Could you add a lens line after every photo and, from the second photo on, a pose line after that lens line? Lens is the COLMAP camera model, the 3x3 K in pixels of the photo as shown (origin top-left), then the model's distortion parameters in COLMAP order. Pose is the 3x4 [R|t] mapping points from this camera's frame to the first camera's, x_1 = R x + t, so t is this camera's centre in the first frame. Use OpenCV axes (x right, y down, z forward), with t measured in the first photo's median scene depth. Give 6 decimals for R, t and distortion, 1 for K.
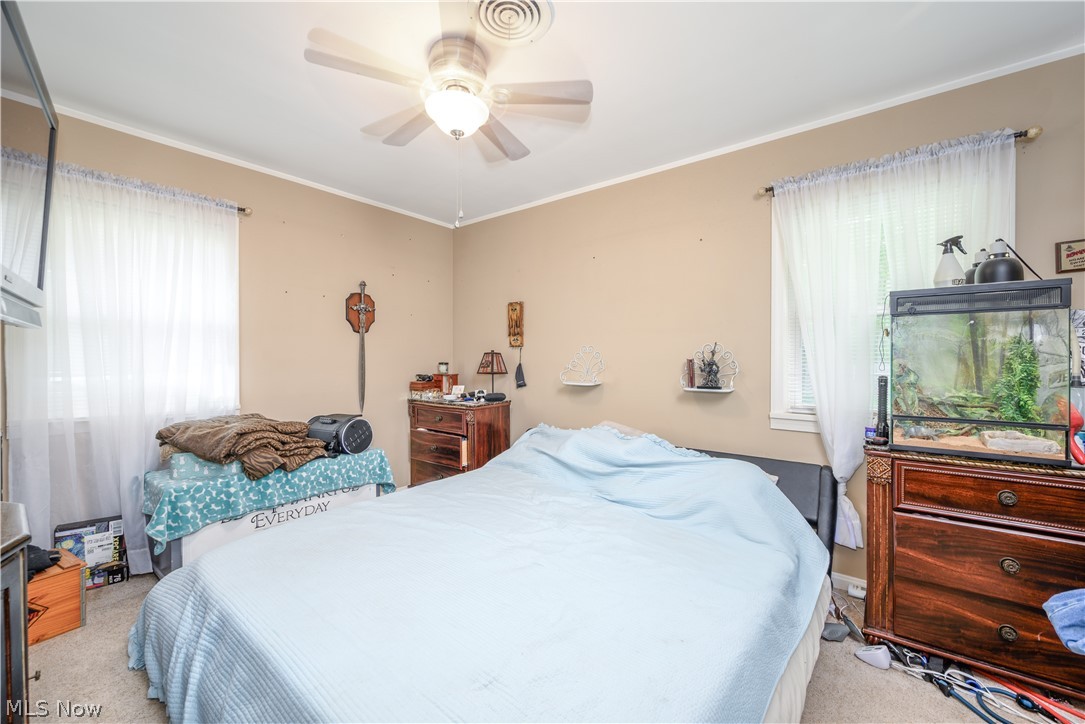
lens RADIAL K [[434.7, 0, 550.3], [0, 434.7, 361.1], [0, 0, 1]] dist [0.001566, 0.000241]
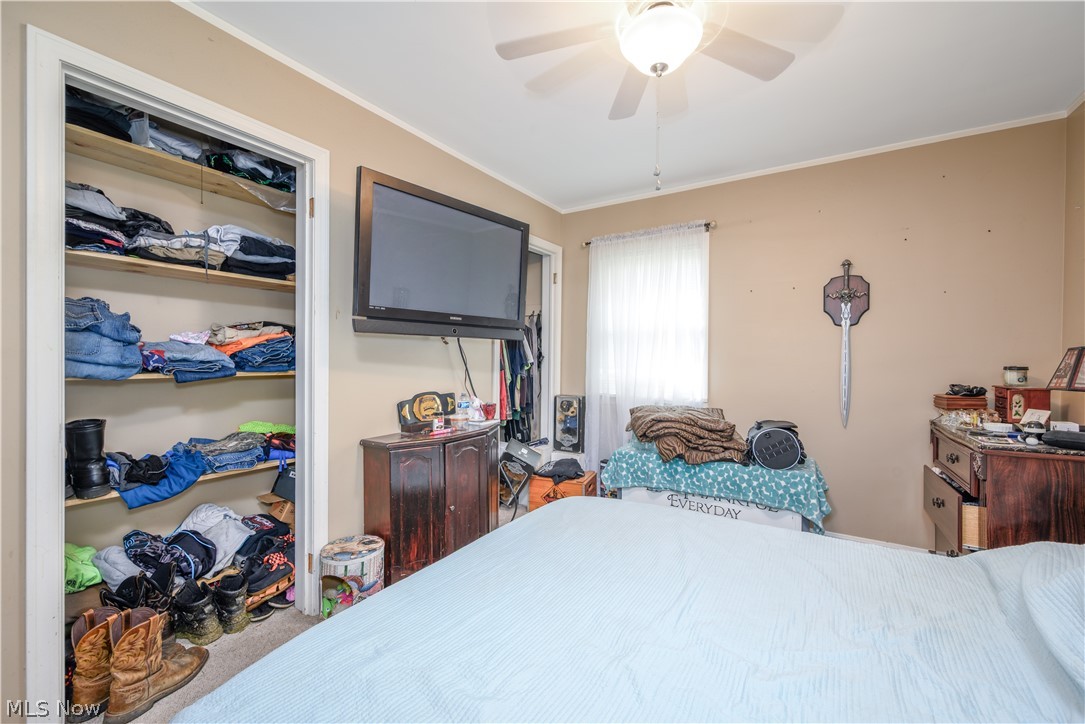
lens RADIAL K [[434.7, 0, 549.8], [0, 434.7, 358.7], [0, 0, 1]] dist [0.001566, 0.000241]
pose [[0.112325, 0.007170, -0.993646, 0.381781], [-0.010468, 0.999927, 0.006032, -0.005671], [0.993616, 0.009724, 0.112392, 0.498219]]
